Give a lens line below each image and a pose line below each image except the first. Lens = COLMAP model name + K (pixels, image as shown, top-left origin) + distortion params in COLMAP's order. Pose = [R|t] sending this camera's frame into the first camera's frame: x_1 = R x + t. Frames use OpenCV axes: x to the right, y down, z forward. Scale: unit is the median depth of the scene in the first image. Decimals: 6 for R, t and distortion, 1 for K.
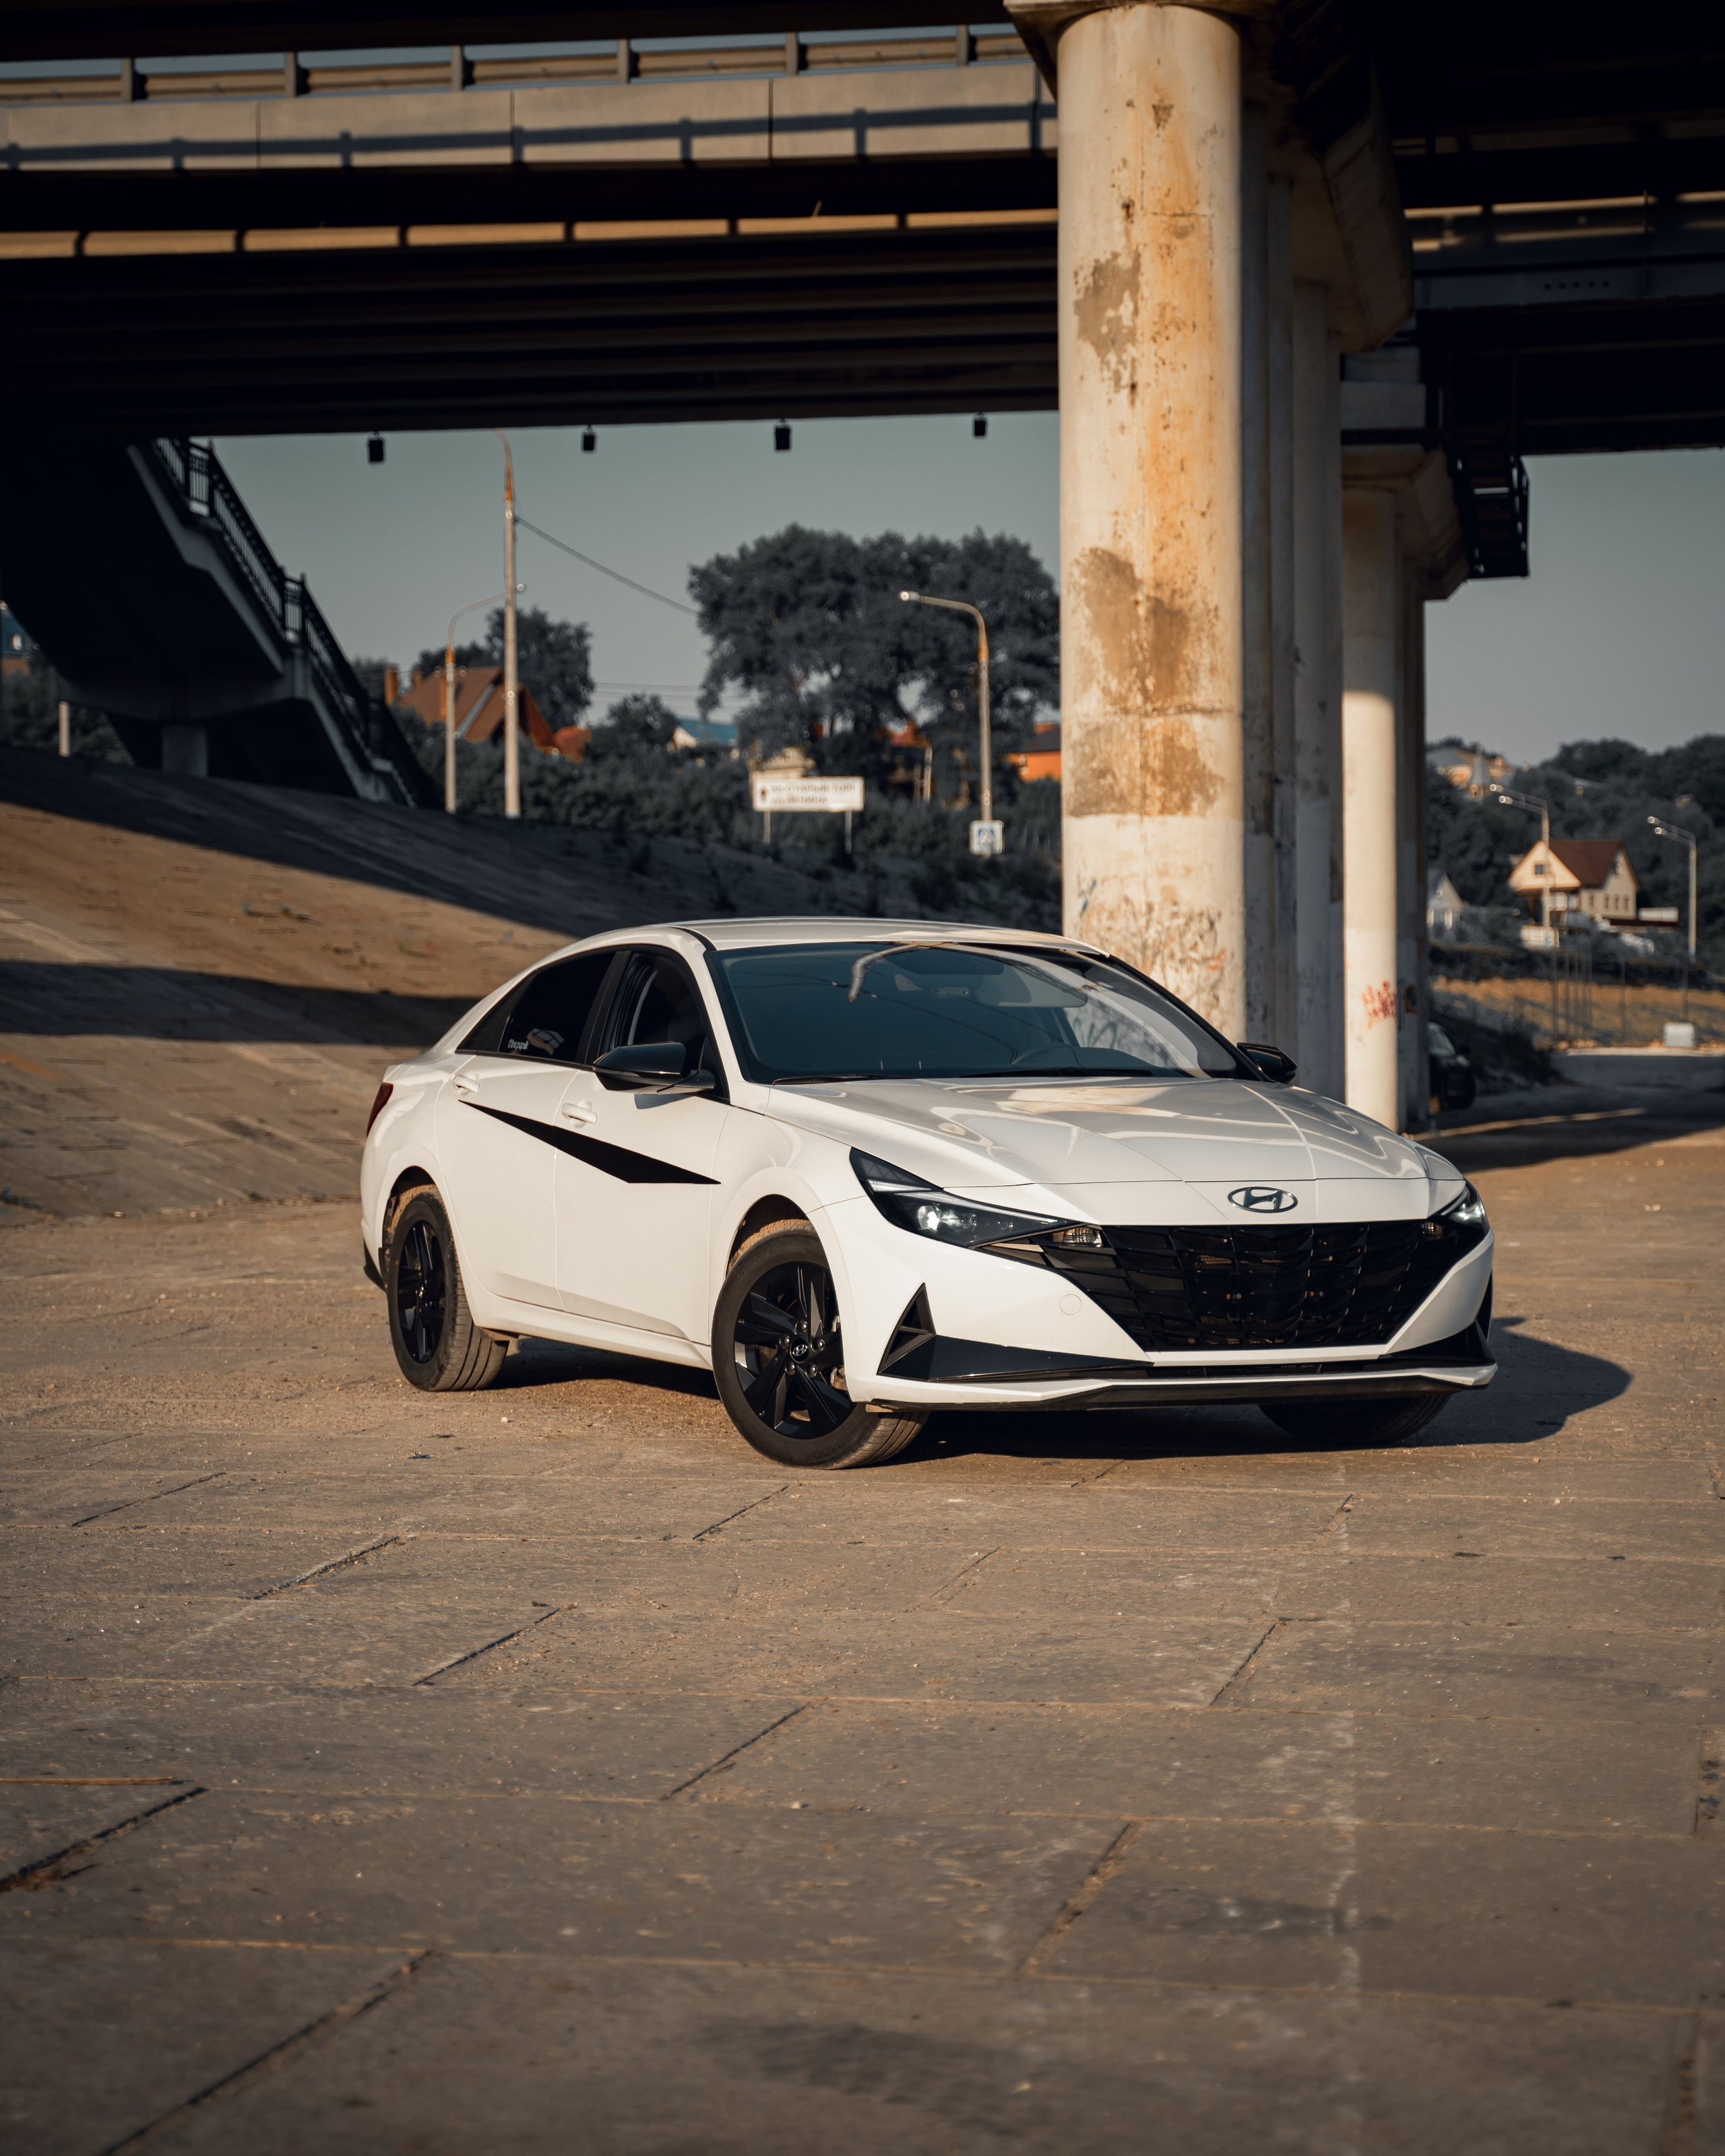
lens RADIAL K [[4360.9, 0, 862.5], [0, 4360.9, 1078.0], [0, 0, 1]] dist [0.191159, -0.018878]
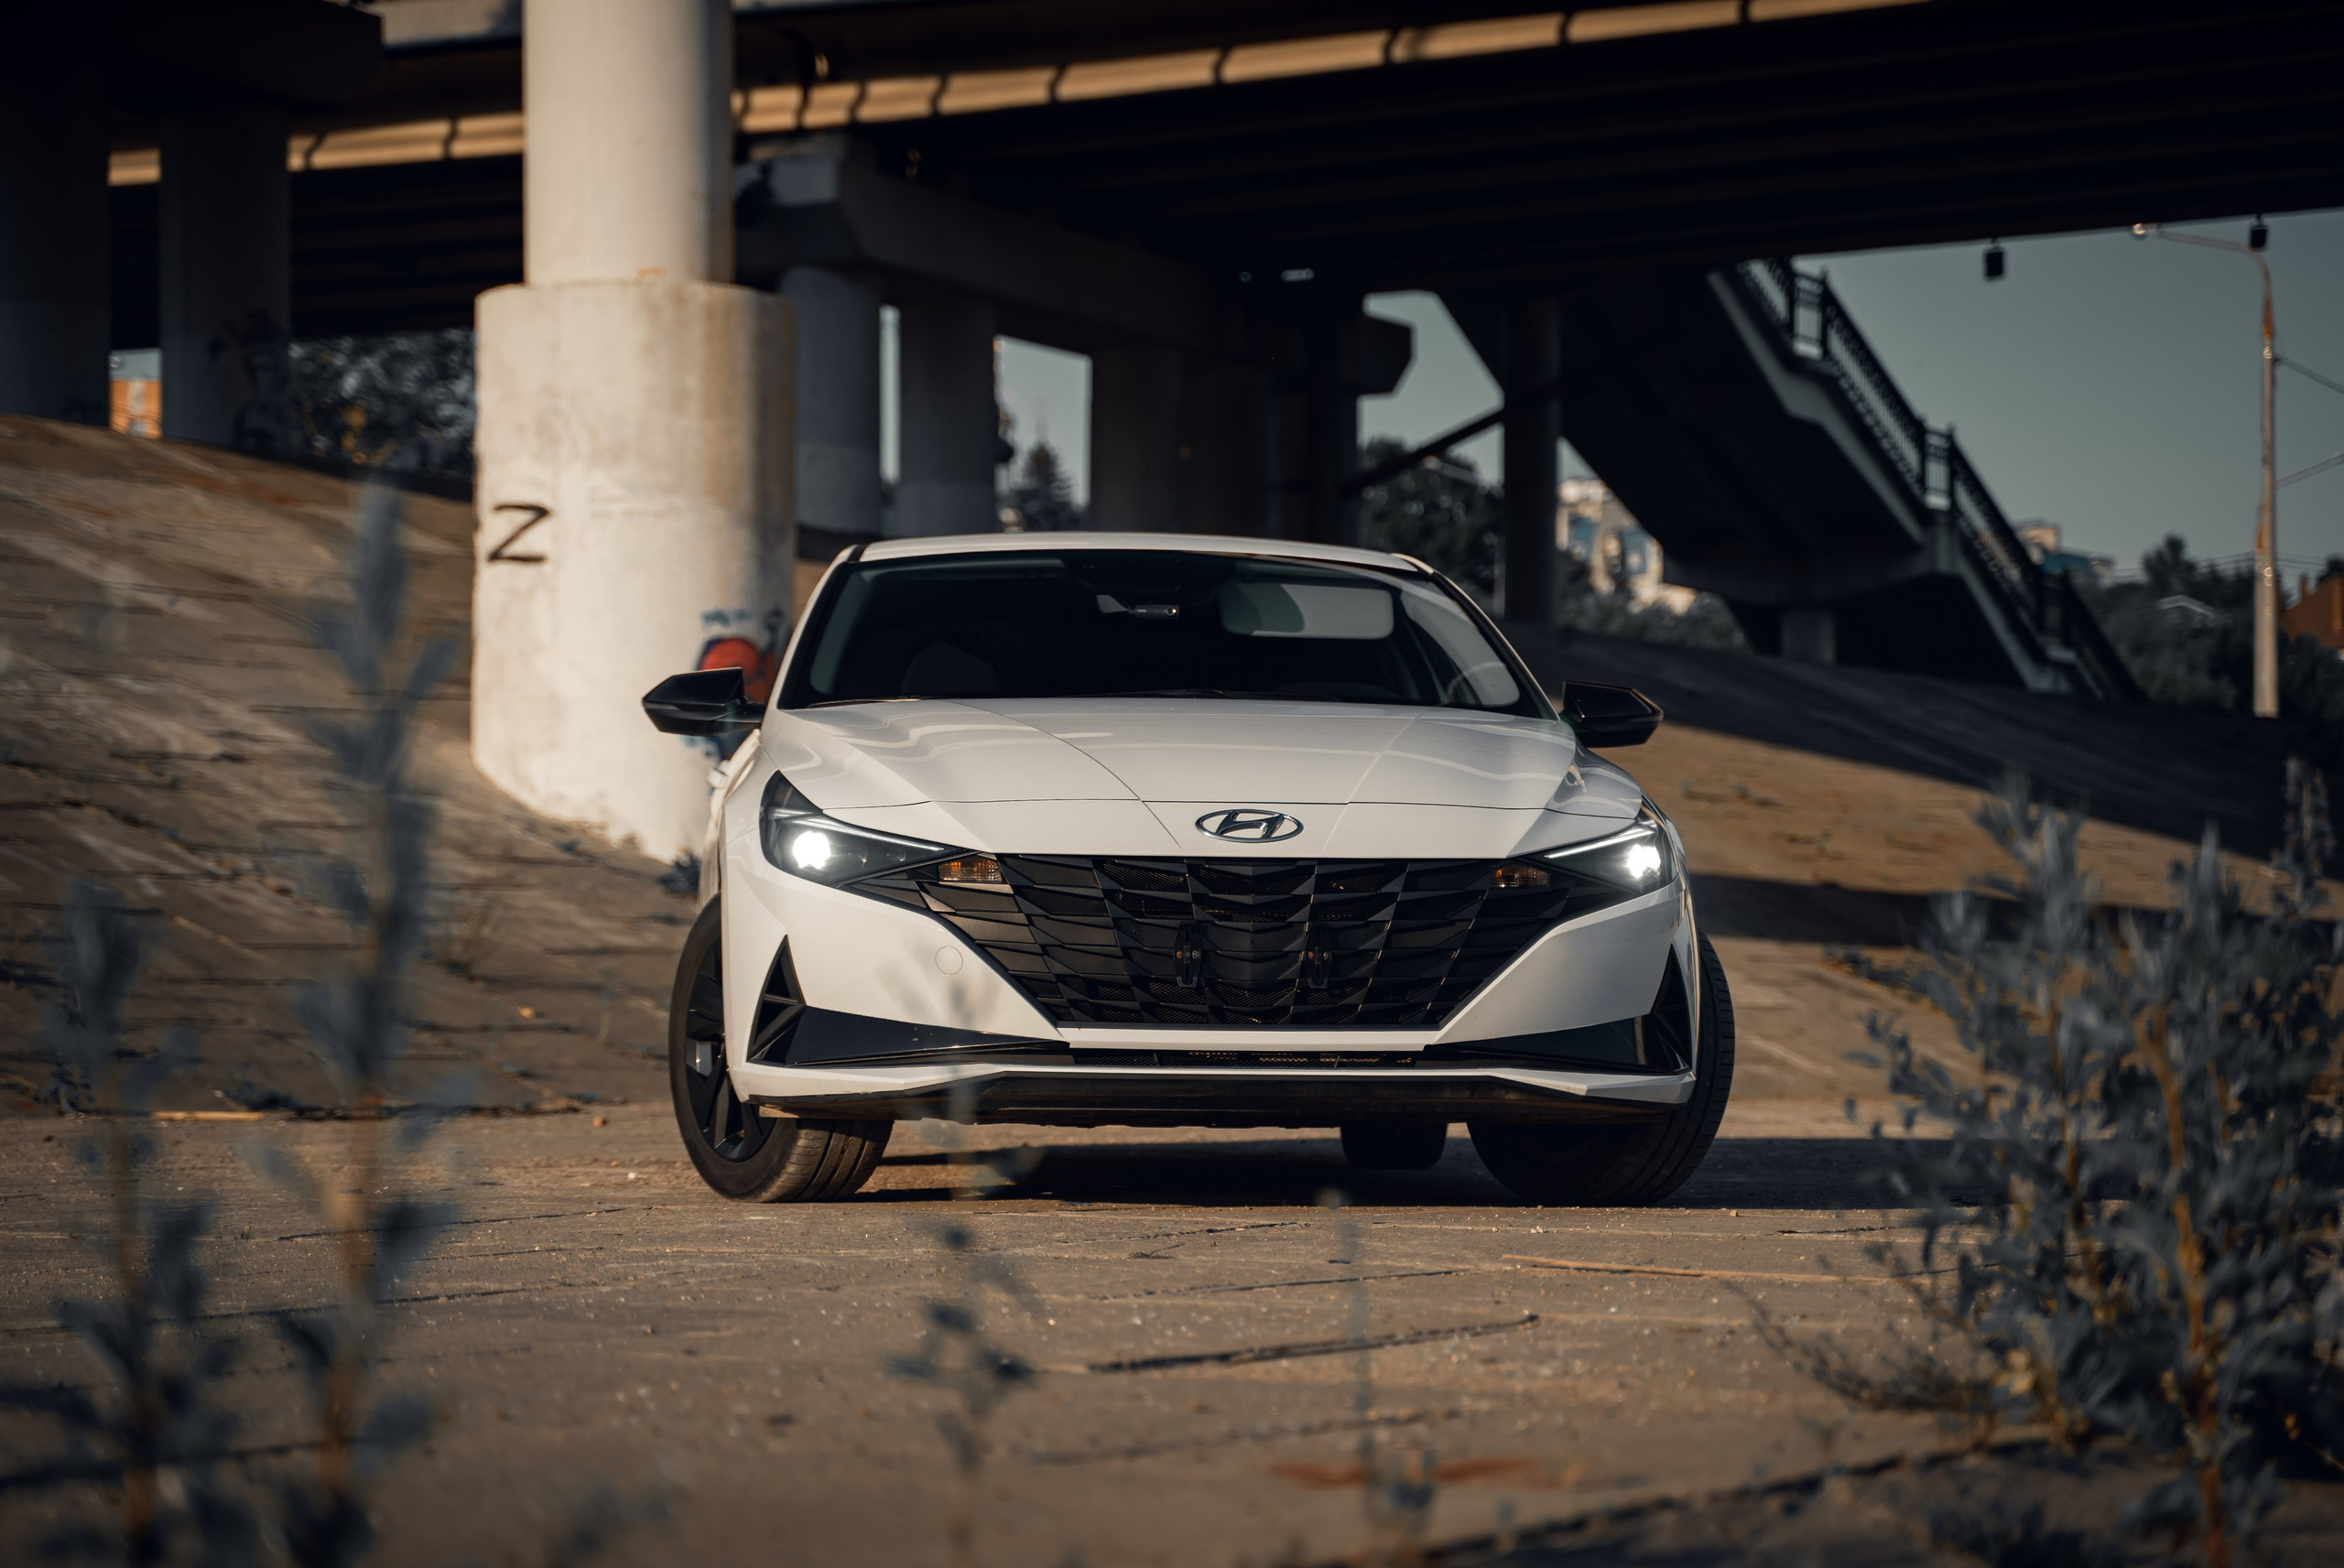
lens RADIAL K [[5136.8, 0, 1172.0], [0, 5136.8, 784.0], [0, 0, 1]] dist [0.211650, 0.192723]
pose [[0.941266, -0.011997, -0.337453, 0.148029], [-0.008511, 0.998208, -0.059230, 0.028850], [0.337559, 0.058623, 0.939477, 0.077880]]
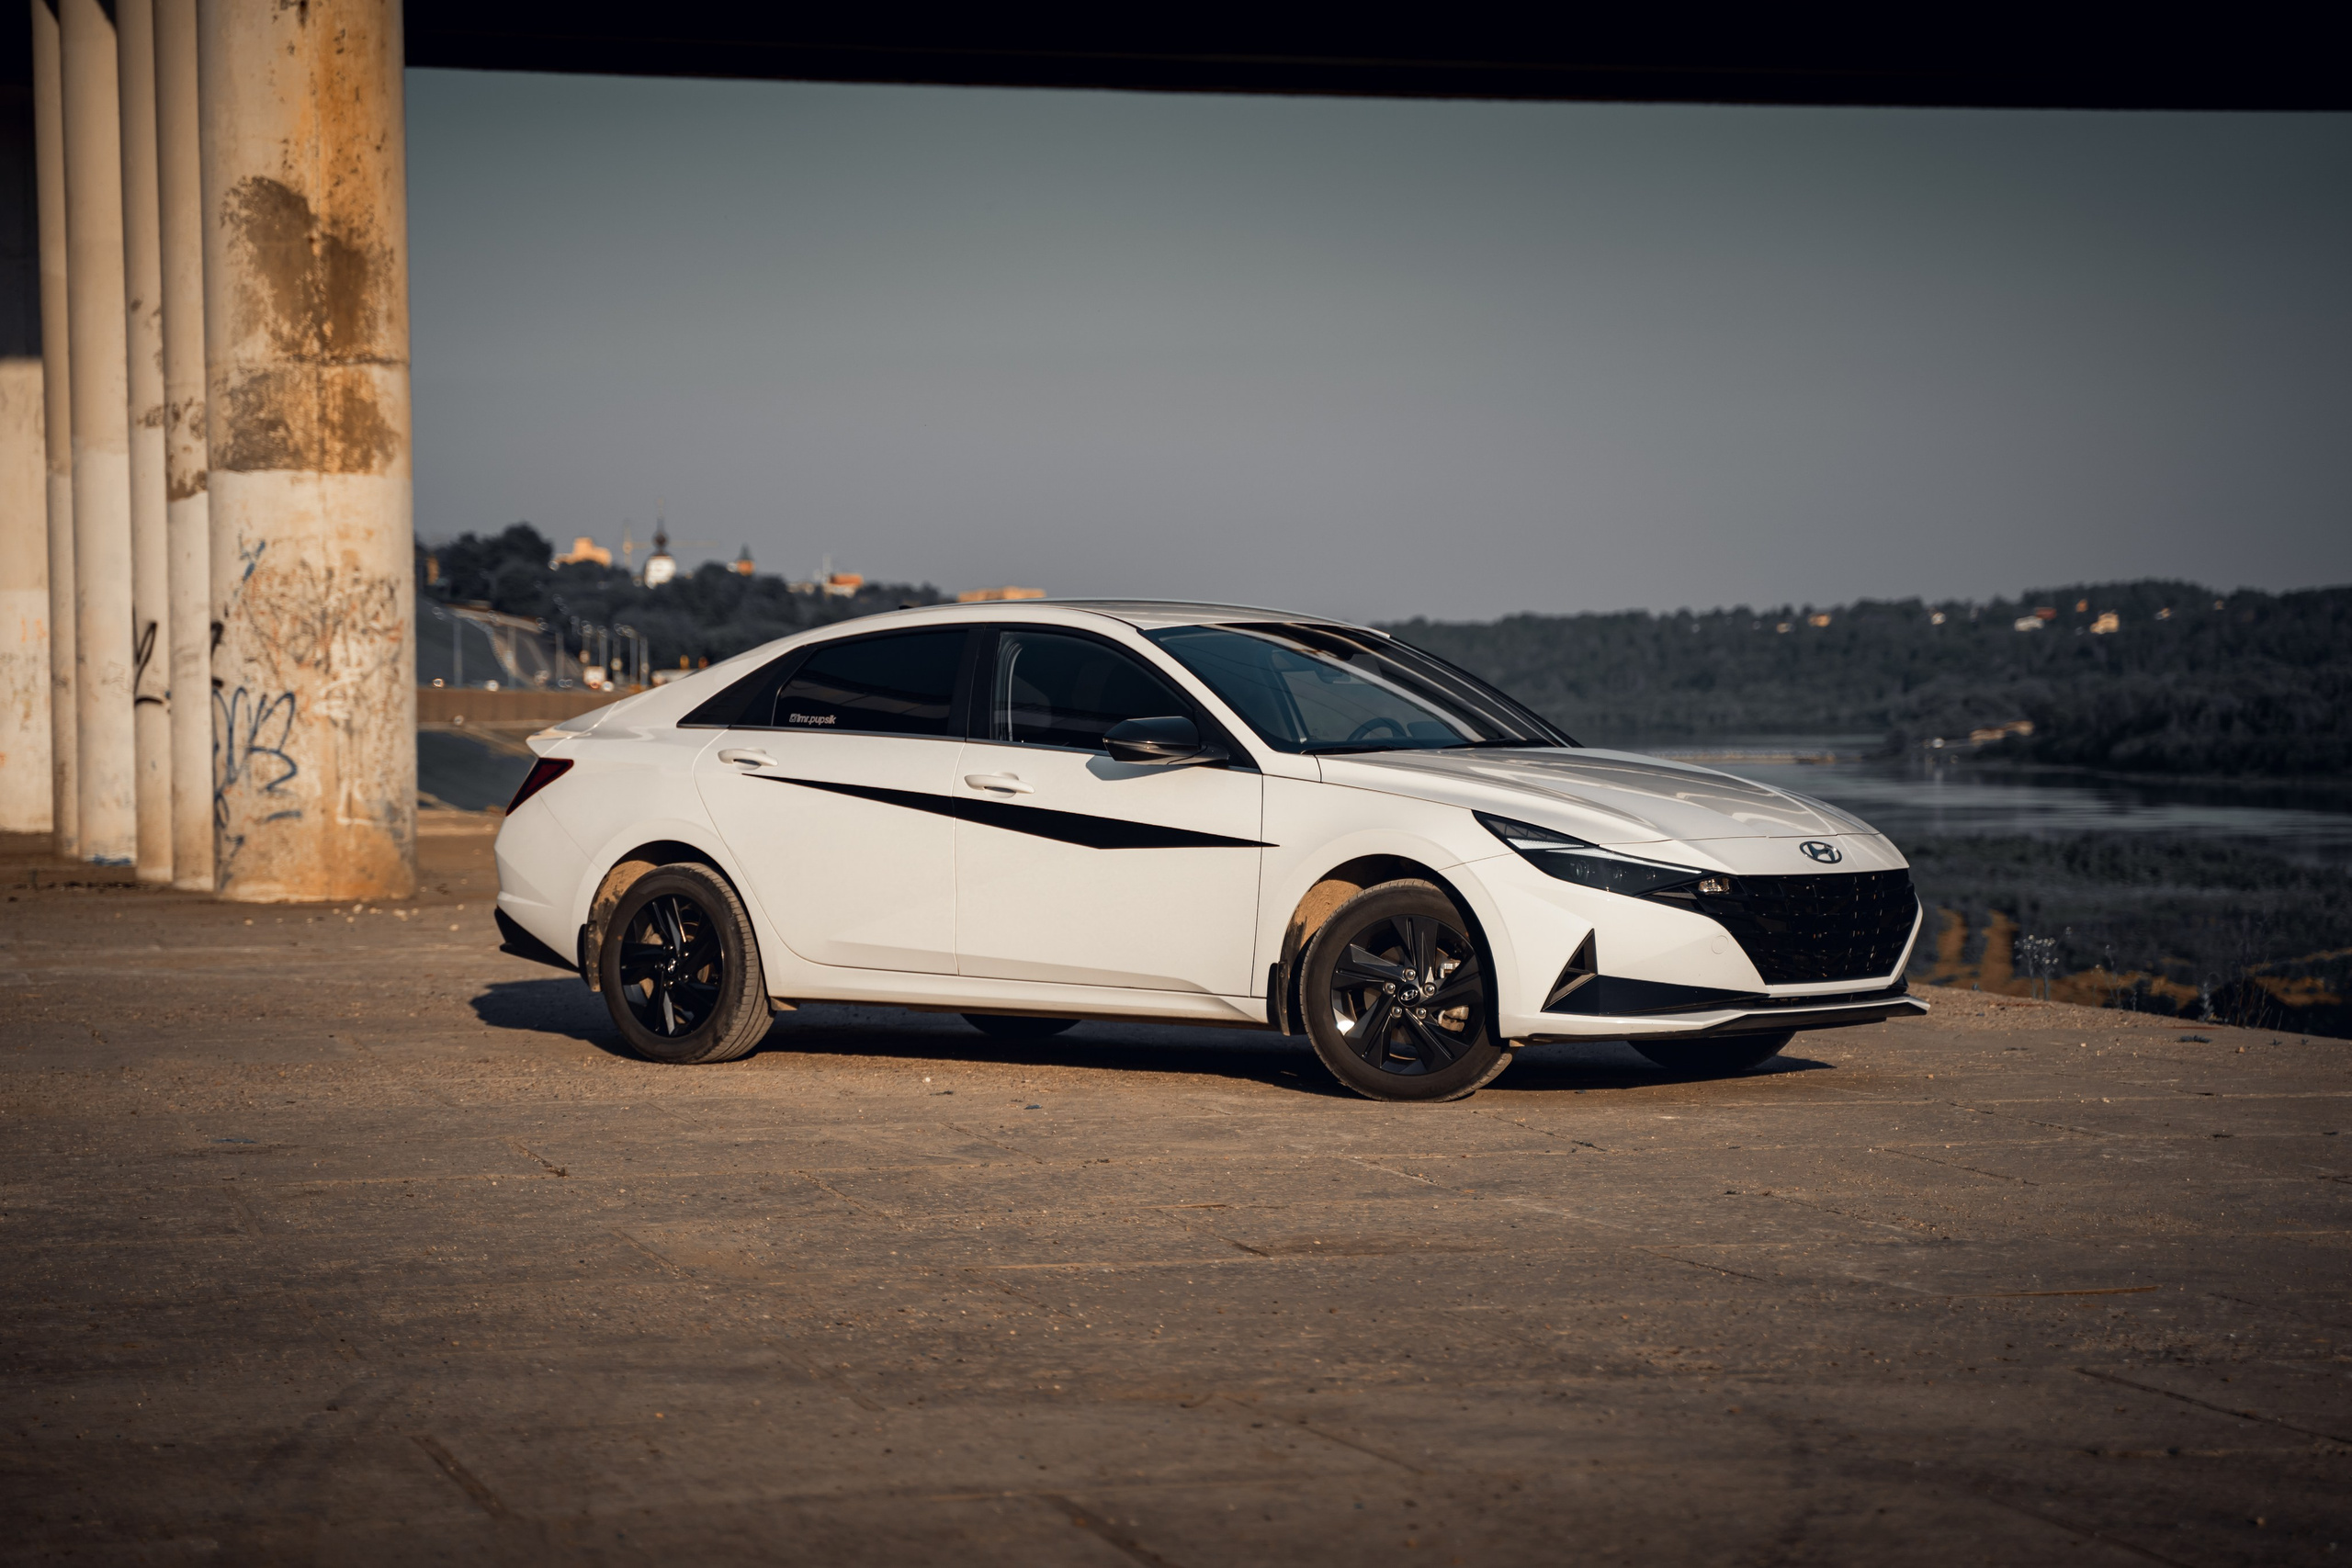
lens RADIAL K [[5154.6, 0, 1176.0], [0, 5154.6, 784.0], [0, 0, 1]] dist [0.211650, 0.192723]
pose [[0.889877, -0.003129, 0.456189, -0.273832], [0.001746, 0.999993, 0.003452, 0.001977], [-0.456197, -0.002275, 0.889876, -0.053676]]
